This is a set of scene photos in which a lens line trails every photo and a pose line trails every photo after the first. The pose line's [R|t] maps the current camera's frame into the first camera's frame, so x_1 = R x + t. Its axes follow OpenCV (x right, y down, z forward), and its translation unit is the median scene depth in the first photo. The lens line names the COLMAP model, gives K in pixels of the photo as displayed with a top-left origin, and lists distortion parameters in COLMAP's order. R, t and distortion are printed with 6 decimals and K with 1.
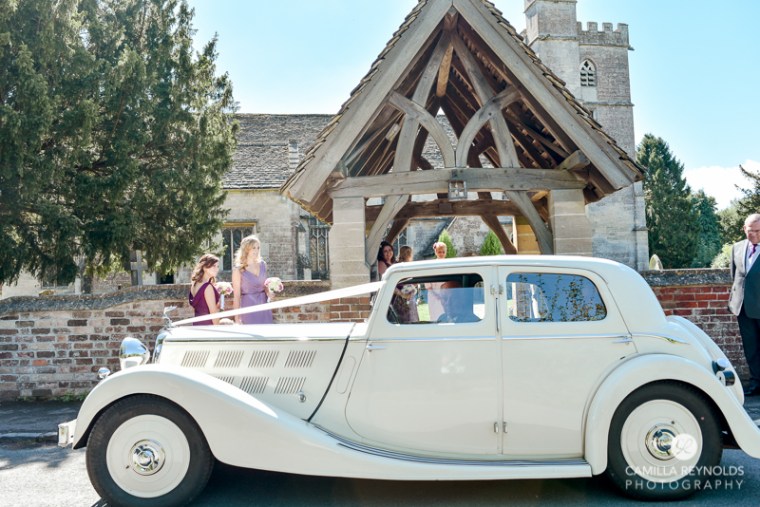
lens RADIAL K [[615.3, 0, 380.0], [0, 615.3, 253.5], [0, 0, 1]] dist [-0.044514, 0.004005]
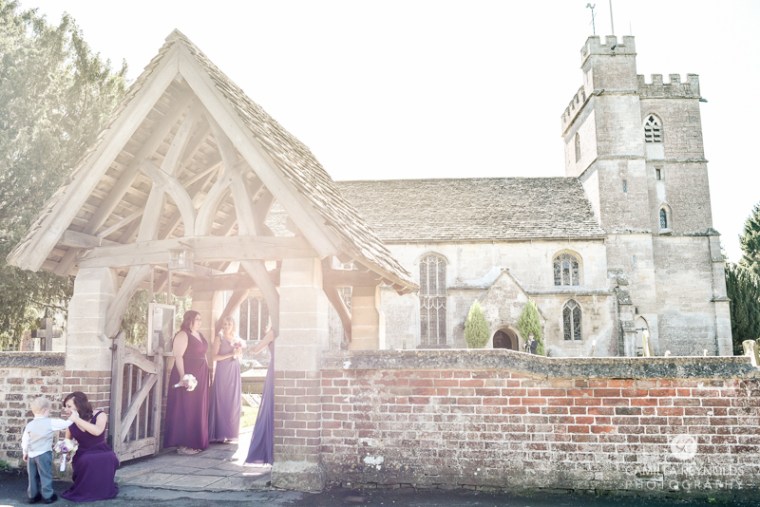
lens RADIAL K [[645.4, 0, 380.0], [0, 645.4, 253.5], [0, 0, 1]] dist [-0.056666, 0.004740]
pose [[0.984598, -0.005996, -0.174734, 0.105966], [-0.012989, 0.994142, -0.107301, -0.001886], [0.174353, 0.107918, 0.978752, 0.014645]]
